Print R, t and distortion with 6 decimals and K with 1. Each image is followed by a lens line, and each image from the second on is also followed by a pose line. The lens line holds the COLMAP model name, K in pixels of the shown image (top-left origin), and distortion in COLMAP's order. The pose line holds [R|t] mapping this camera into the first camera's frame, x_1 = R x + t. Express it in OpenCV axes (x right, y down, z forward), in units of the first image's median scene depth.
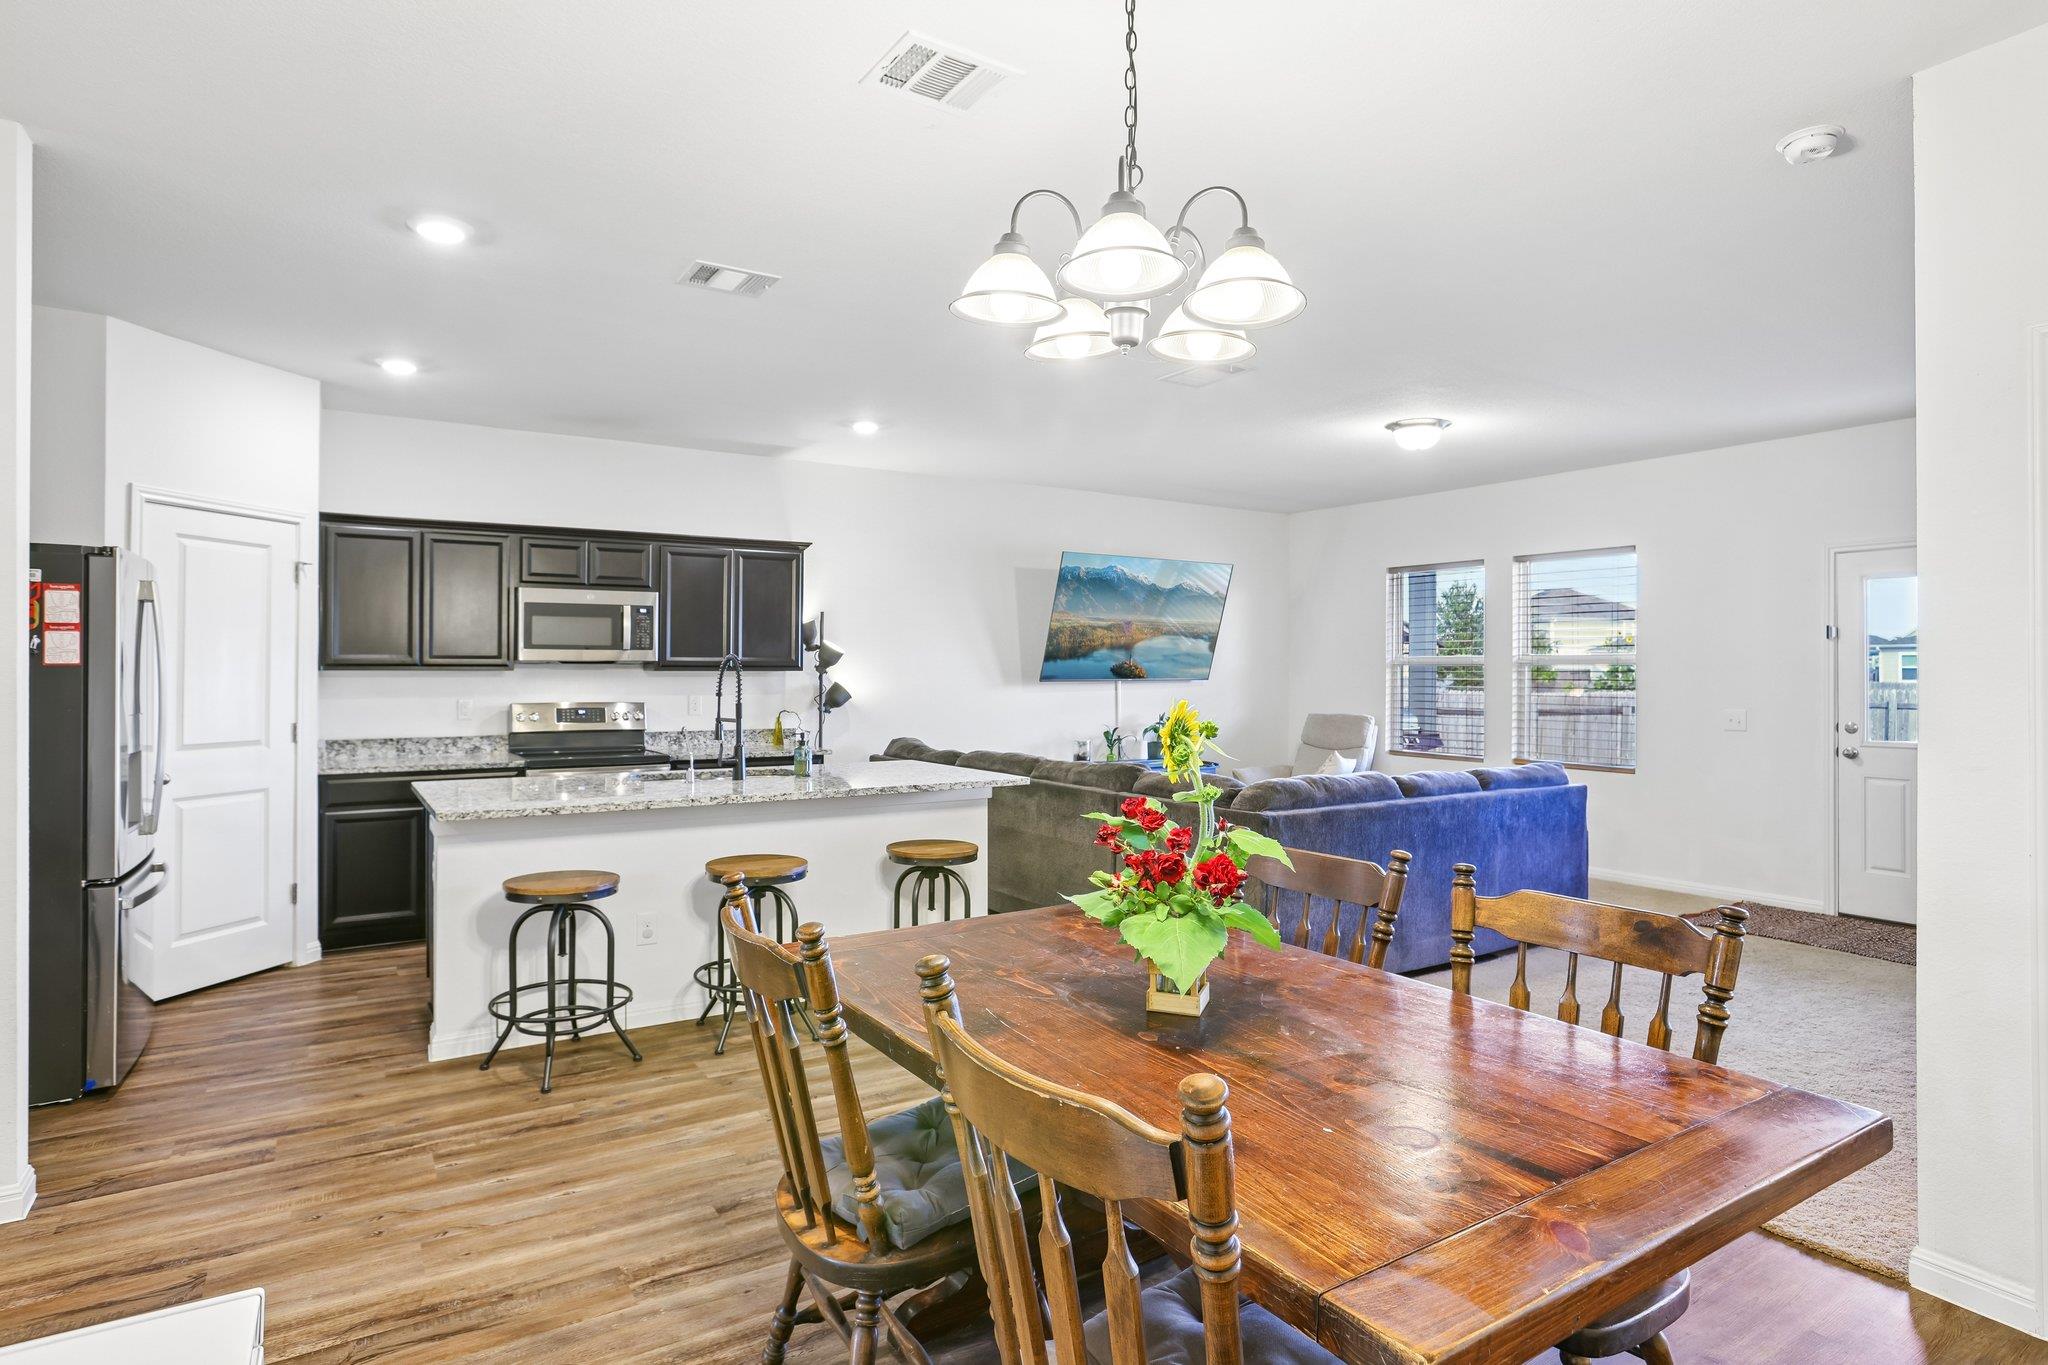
lens RADIAL K [[1139.5, 0, 1038.1], [0, 1139.5, 666.7], [0, 0, 1]] dist [-0.020994, 0.008865]
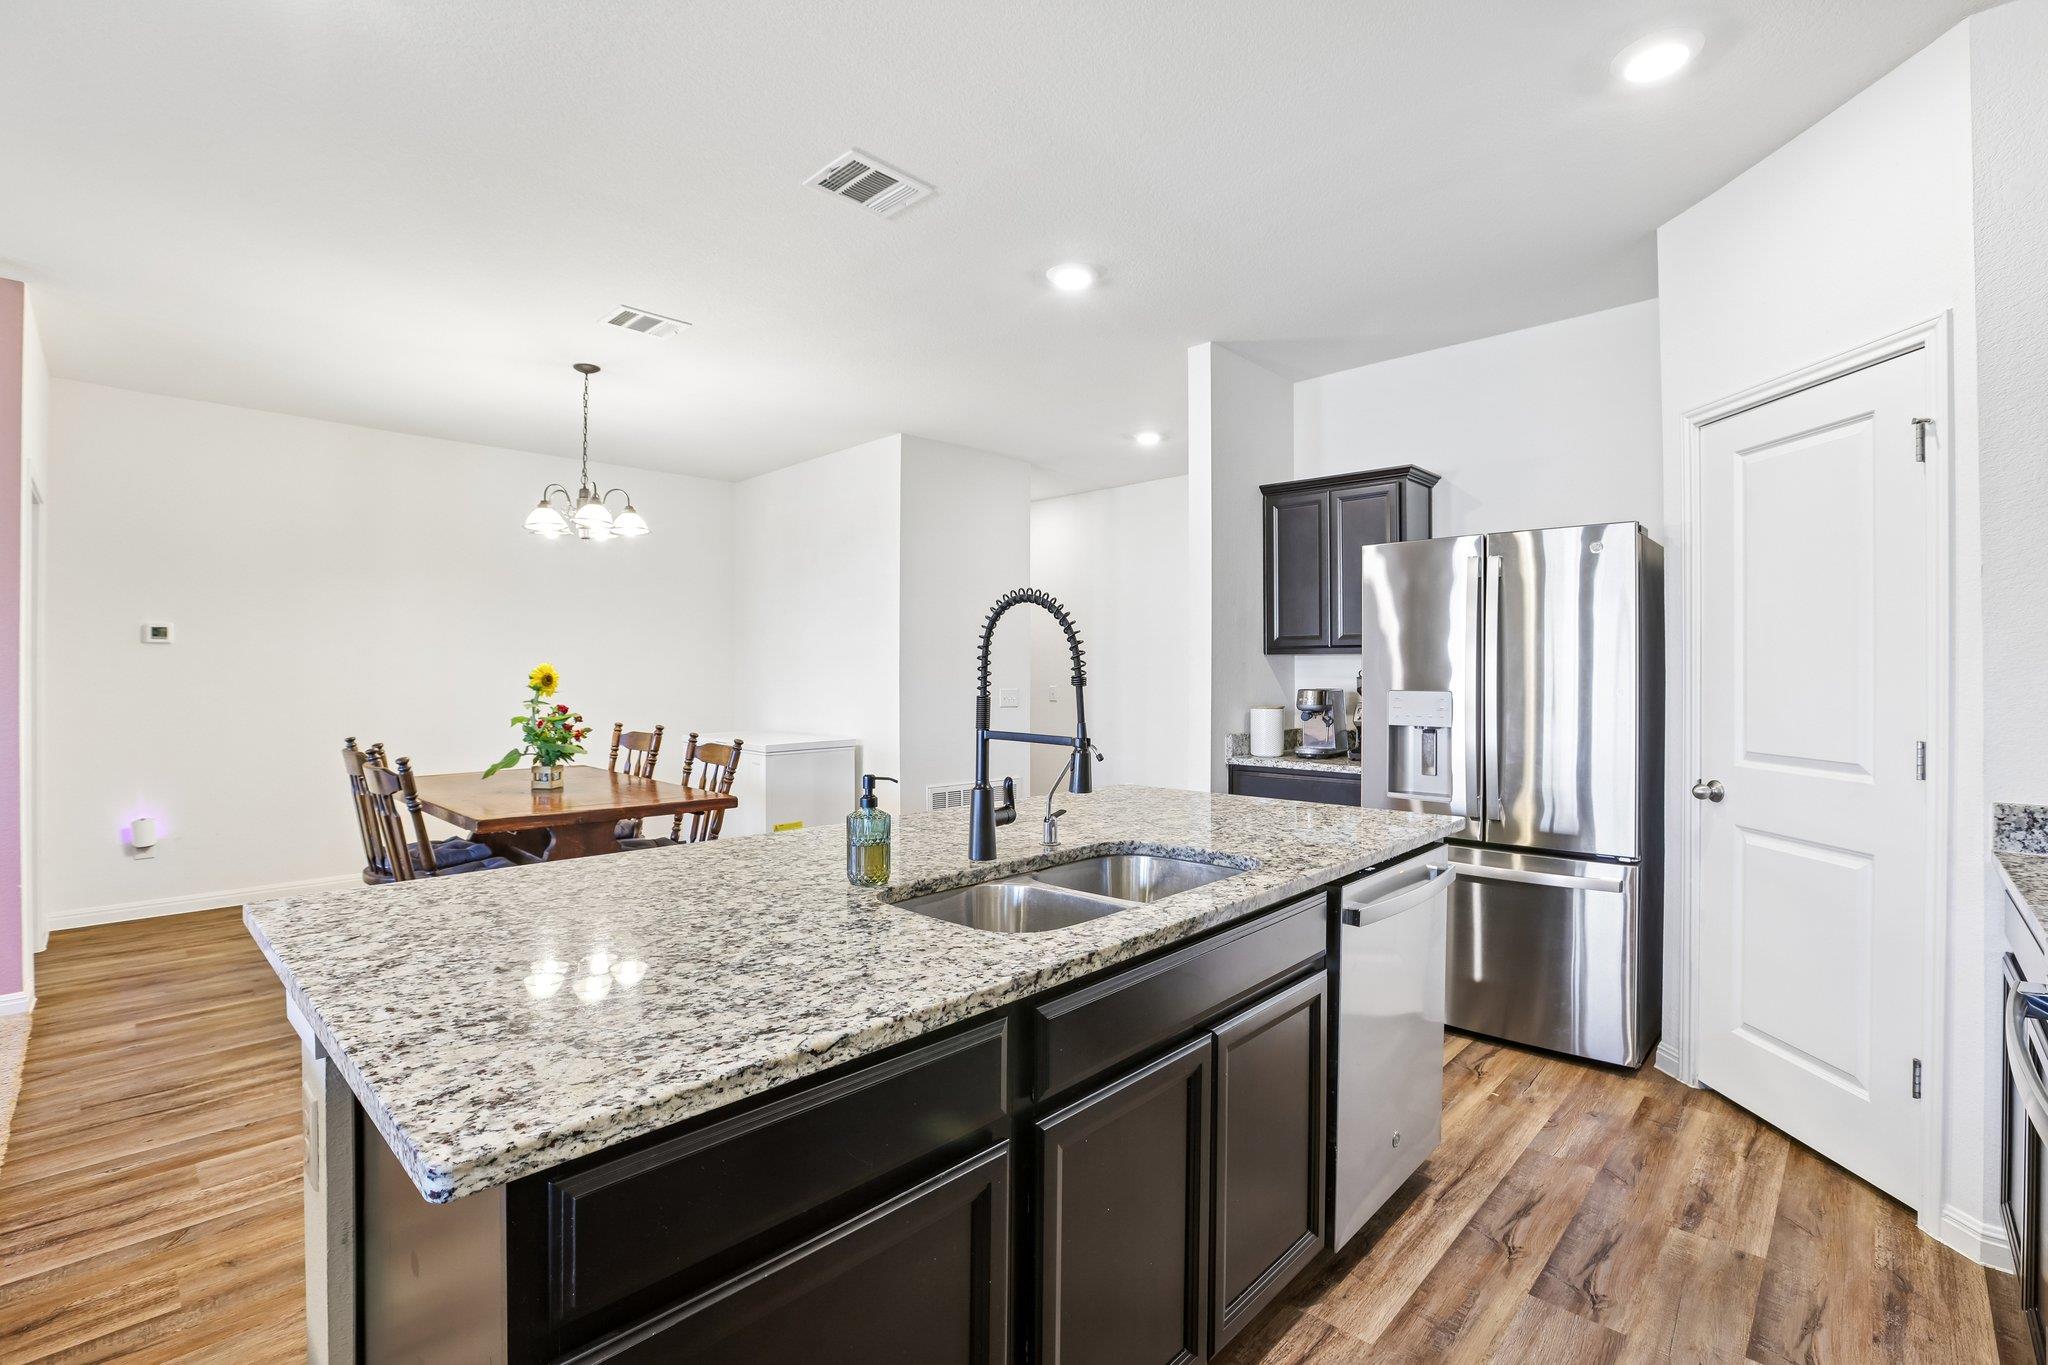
lens RADIAL K [[922.4, 0, 1029.5], [0, 922.4, 664.2], [0, 0, 1]] dist [-0.048650, 0.007129]
pose [[-0.968842, -0.007735, -0.247560, -0.144702], [-0.004306, 0.999887, -0.014390, 0.018950], [0.247644, -0.012876, -0.968766, 1.058555]]
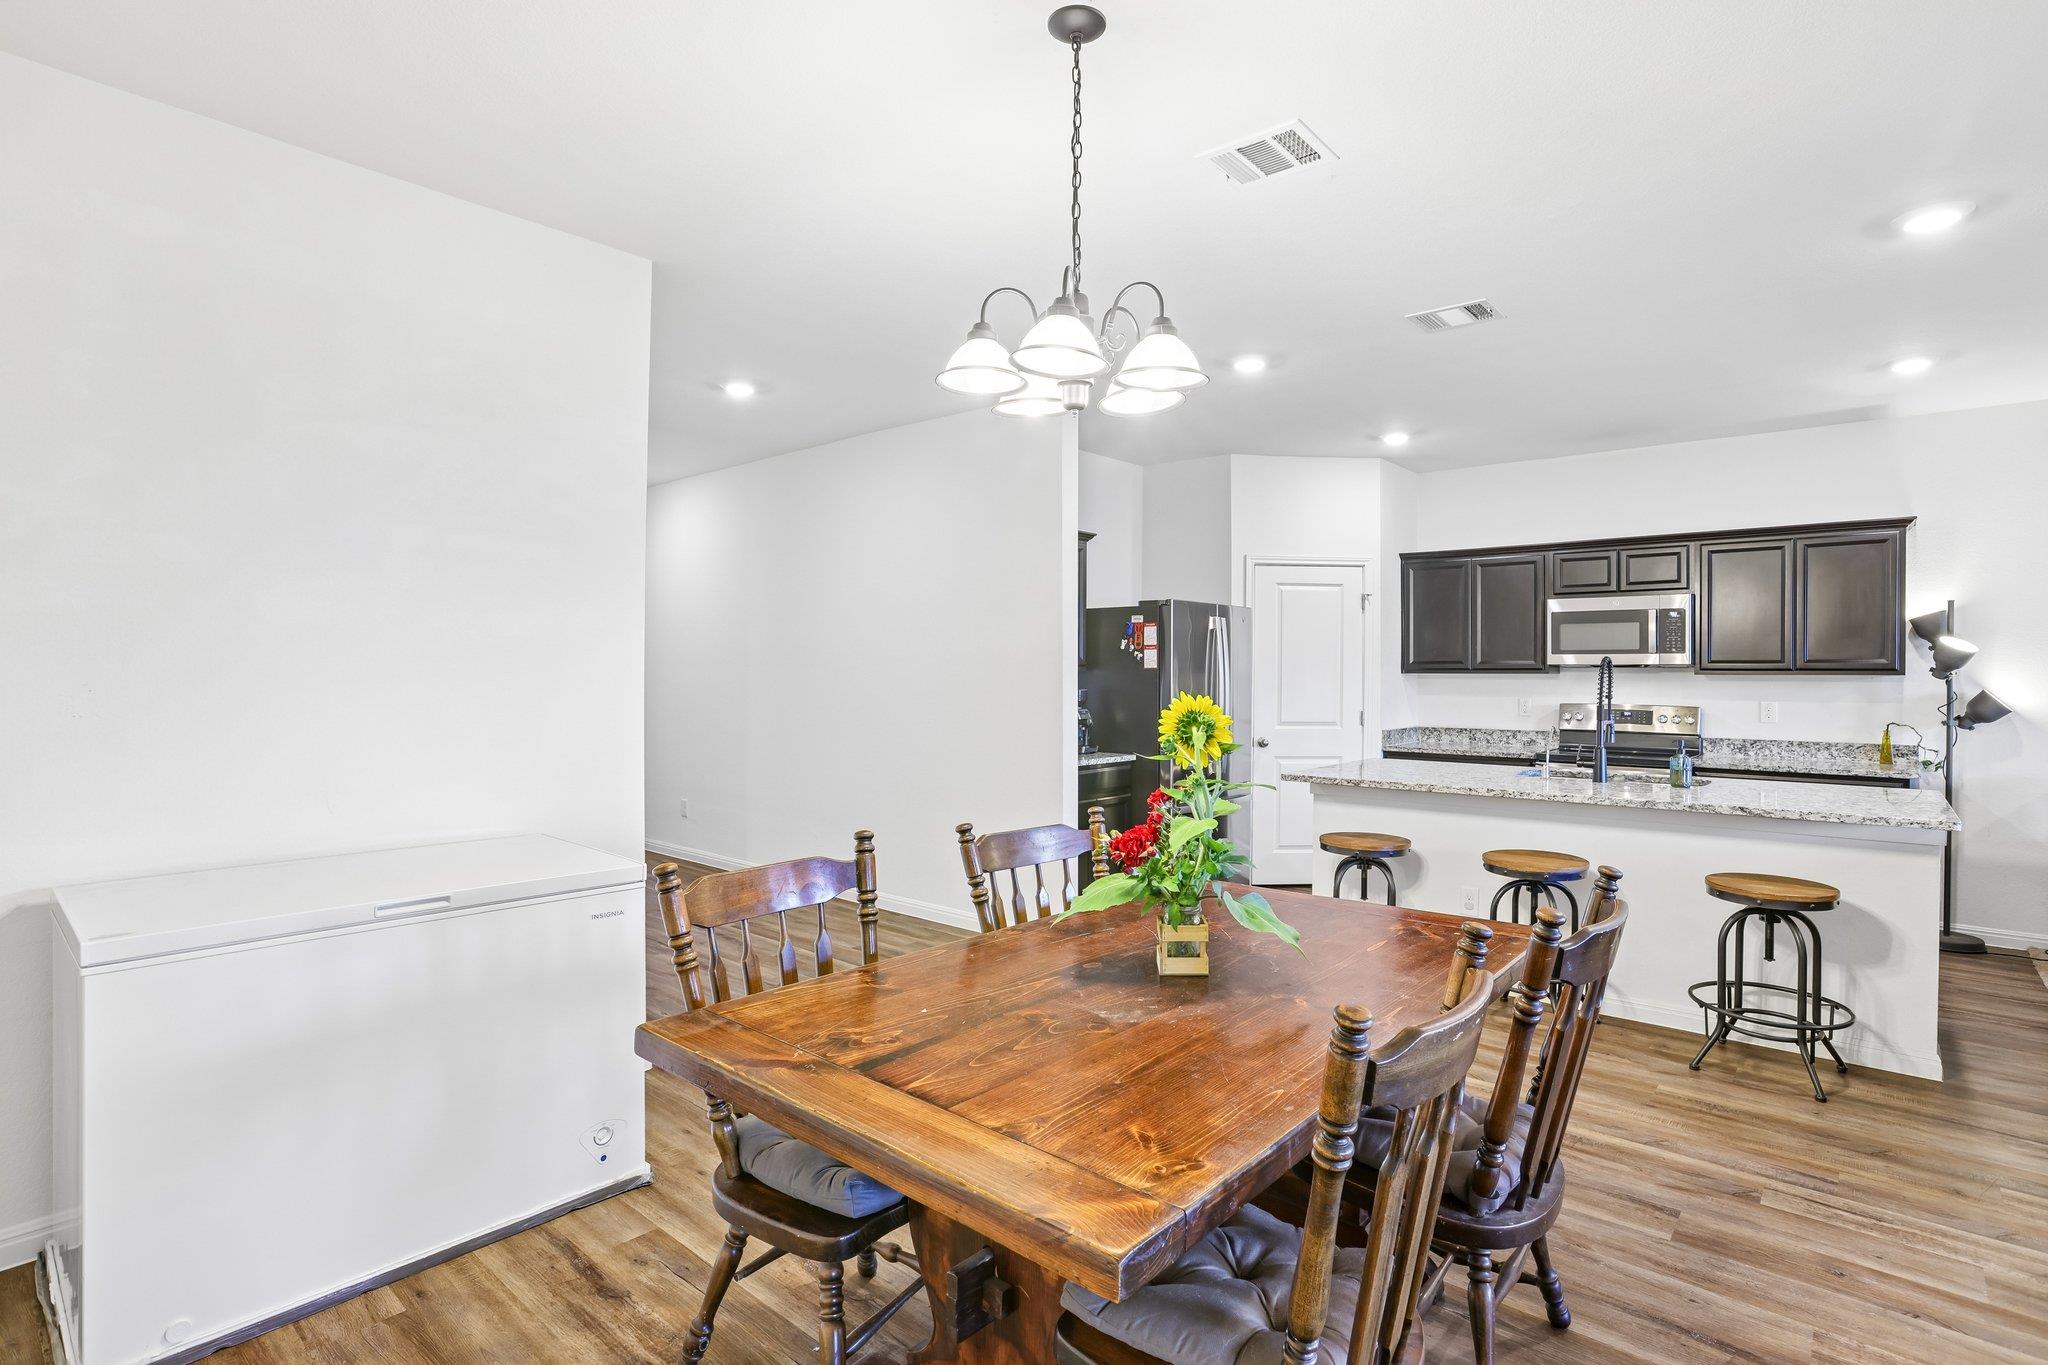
lens RADIAL K [[1013.8, 0, 983.0], [0, 1013.8, 675.5], [0, 0, 1]] dist [-0.039927, 0.011031]
pose [[0.271745, 0.003414, -0.962363, 0.335875], [-0.001904, 0.999994, 0.003010, 0.002856], [0.962368, 0.001015, 0.271749, 0.178152]]
